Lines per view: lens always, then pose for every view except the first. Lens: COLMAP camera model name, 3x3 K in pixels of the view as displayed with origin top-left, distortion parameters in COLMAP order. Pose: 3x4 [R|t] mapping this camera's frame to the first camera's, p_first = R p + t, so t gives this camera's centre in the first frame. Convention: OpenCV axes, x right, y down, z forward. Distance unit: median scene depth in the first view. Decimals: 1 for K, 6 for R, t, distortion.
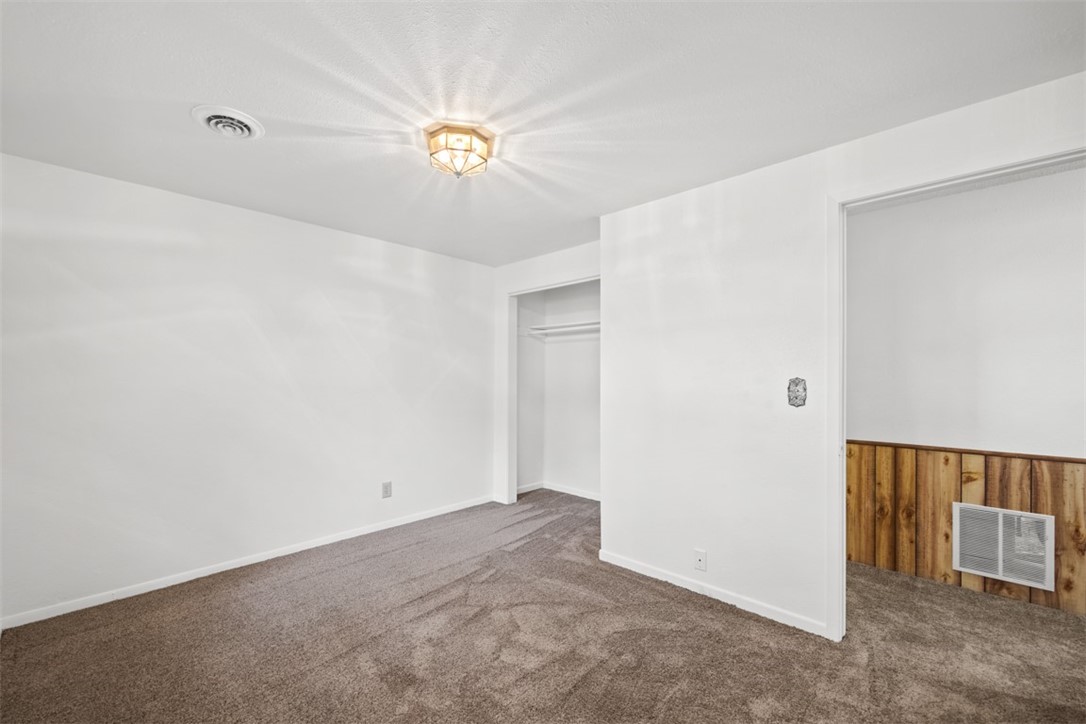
lens RADIAL K [[443.8, 0, 549.5], [0, 443.8, 380.2], [0, 0, 1]] dist [-0.000874, -0.000085]
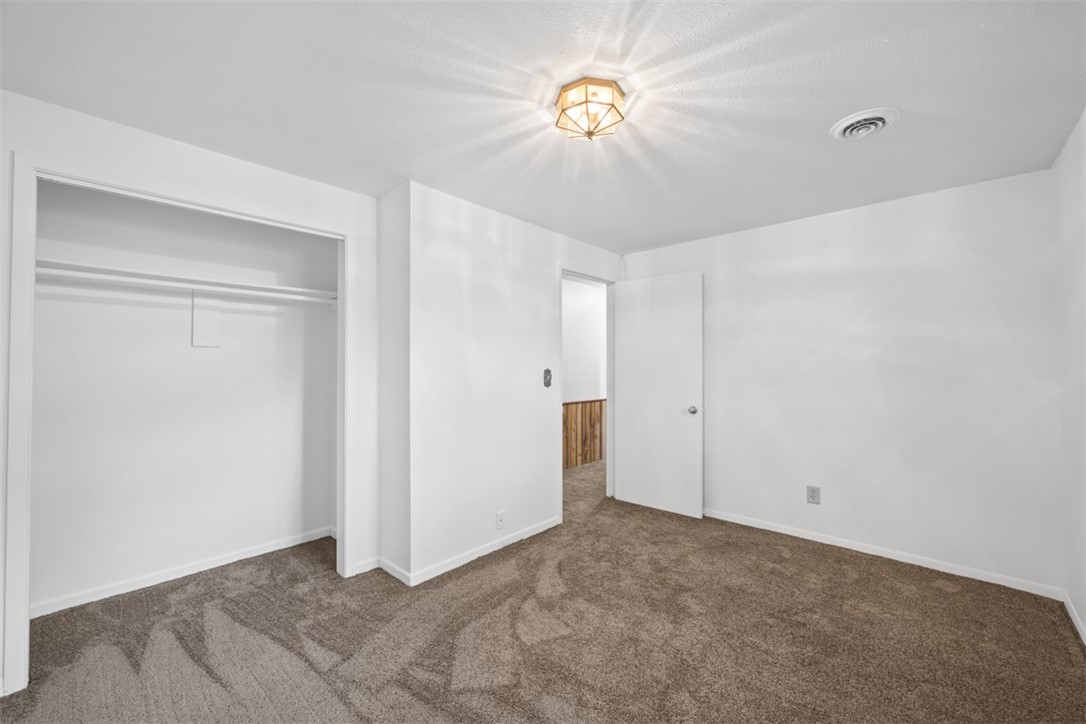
lens RADIAL K [[434.2, 0, 543.0], [0, 434.2, 362.0], [0, 0, 1]] dist [0.000251, 0.000133]
pose [[-0.020697, 0.012417, 0.999709, -0.798330], [0.012801, 0.999844, -0.012153, -0.008112], [-0.999704, 0.012546, -0.020852, 0.850563]]
